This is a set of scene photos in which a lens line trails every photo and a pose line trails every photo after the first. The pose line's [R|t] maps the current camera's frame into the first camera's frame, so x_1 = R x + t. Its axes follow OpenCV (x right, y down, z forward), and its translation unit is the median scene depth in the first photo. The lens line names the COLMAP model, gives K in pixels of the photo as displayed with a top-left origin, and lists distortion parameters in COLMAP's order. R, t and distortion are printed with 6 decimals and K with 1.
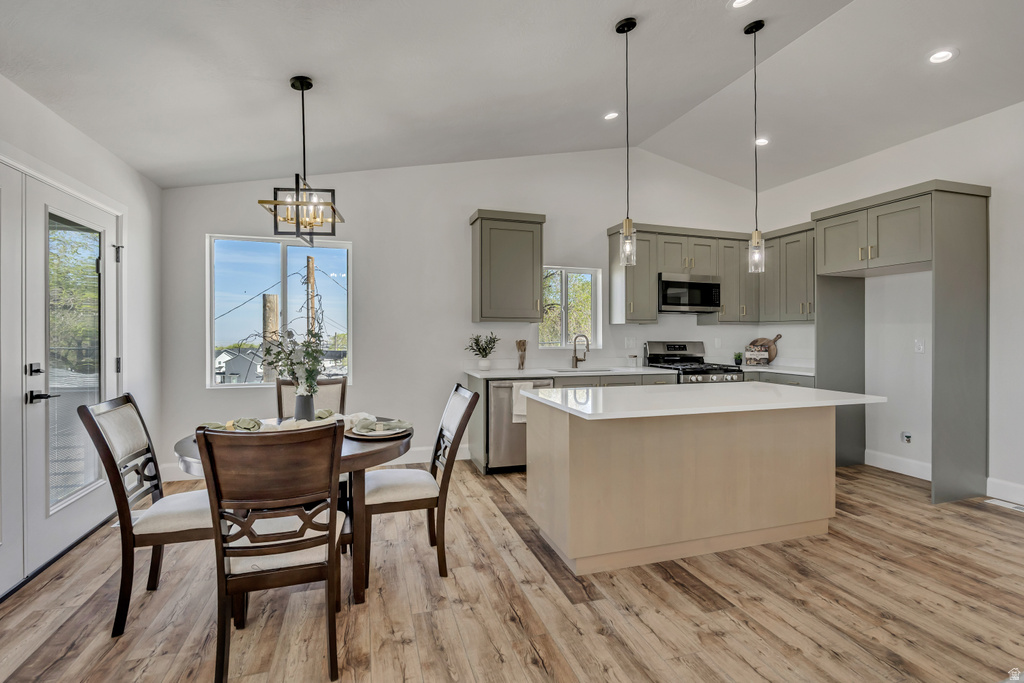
lens RADIAL K [[464.2, 0, 506.8], [0, 464.2, 330.2], [0, 0, 1]] dist [-0.011309, 0.000281]
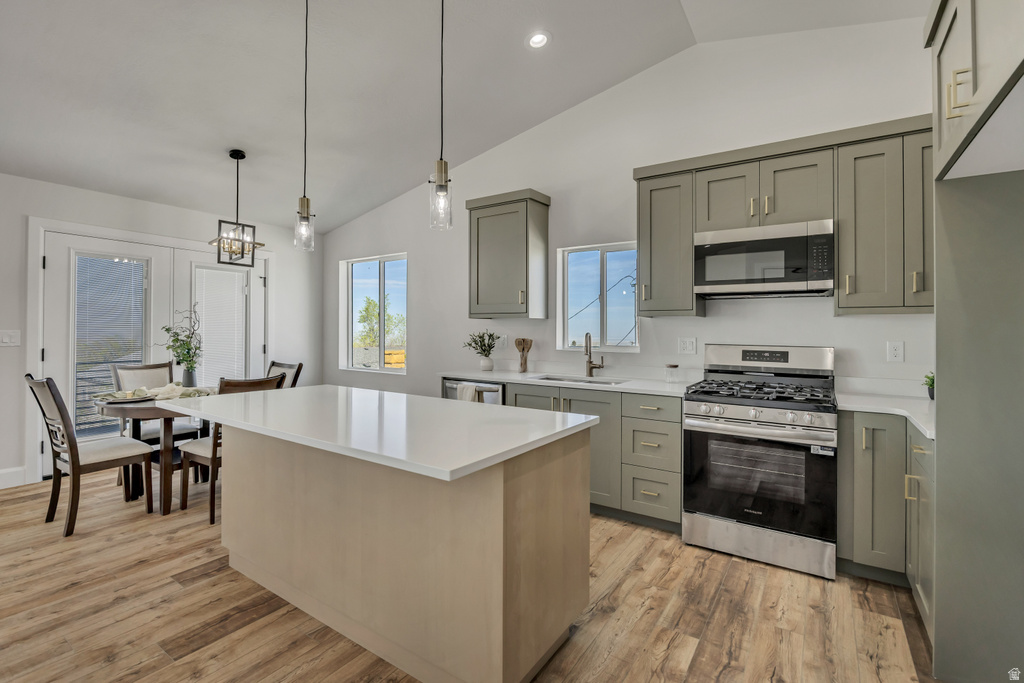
lens RADIAL K [[464.2, 0, 506.8], [0, 464.2, 330.2], [0, 0, 1]] dist [-0.011309, 0.000281]
pose [[0.623006, -0.001017, -0.782216, 0.769839], [0.000750, 0.999999, -0.000703, 0.006938], [0.782216, -0.000149, 0.623007, 0.489496]]
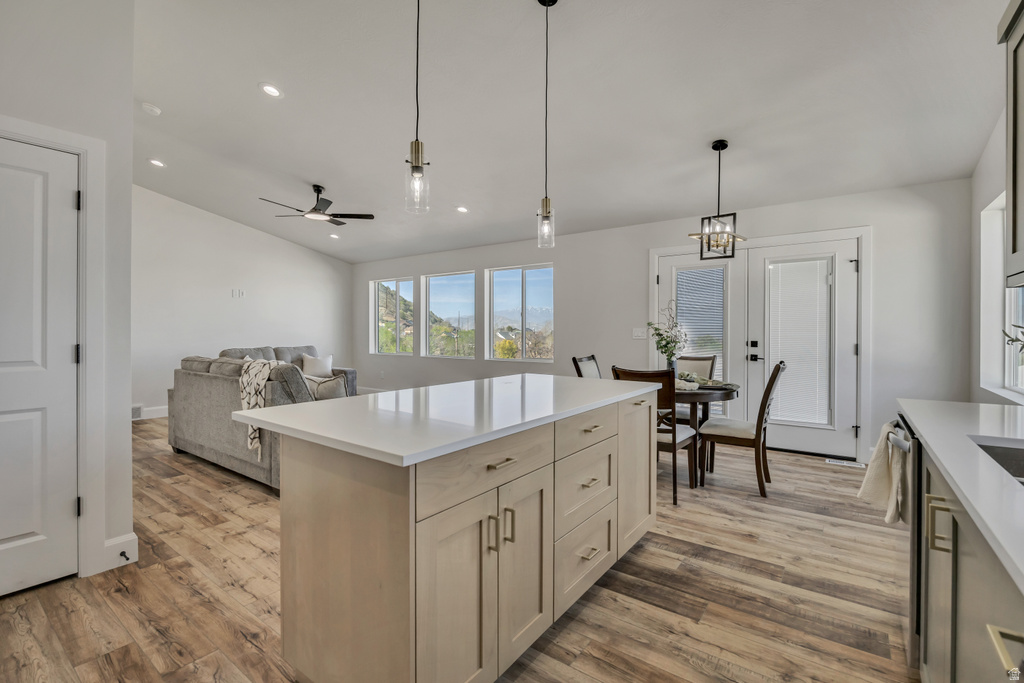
lens RADIAL K [[445.9, 0, 512.2], [0, 445.9, 335.5], [0, 0, 1]] dist [-0.011060, 0.000113]
pose [[-0.801848, 0.004467, -0.597511, 0.560066], [0.000995, 0.999981, 0.006141, 0.020946], [0.597527, 0.004330, -0.801837, 1.097774]]
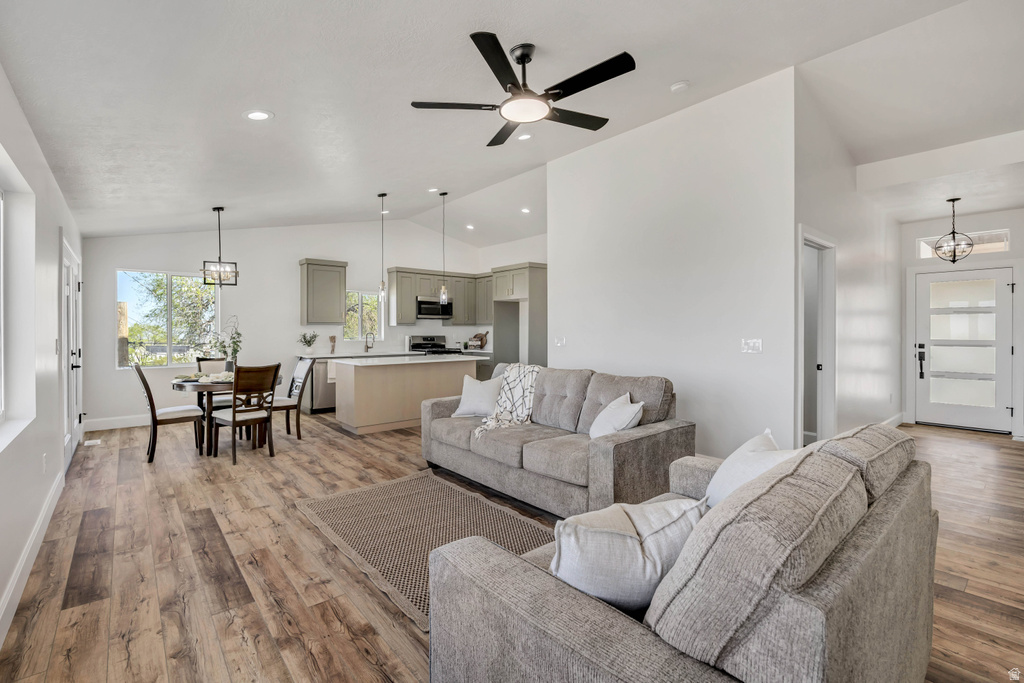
lens RADIAL K [[483.2, 0, 509.6], [0, 483.2, 317.5], [0, 0, 1]] dist [-0.014531, -0.000089]
pose [[0.926739, 0.002349, 0.375699, -0.034209], [0.005235, 0.999803, -0.019165, -0.009662], [-0.375670, 0.019728, 0.926543, -0.950616]]
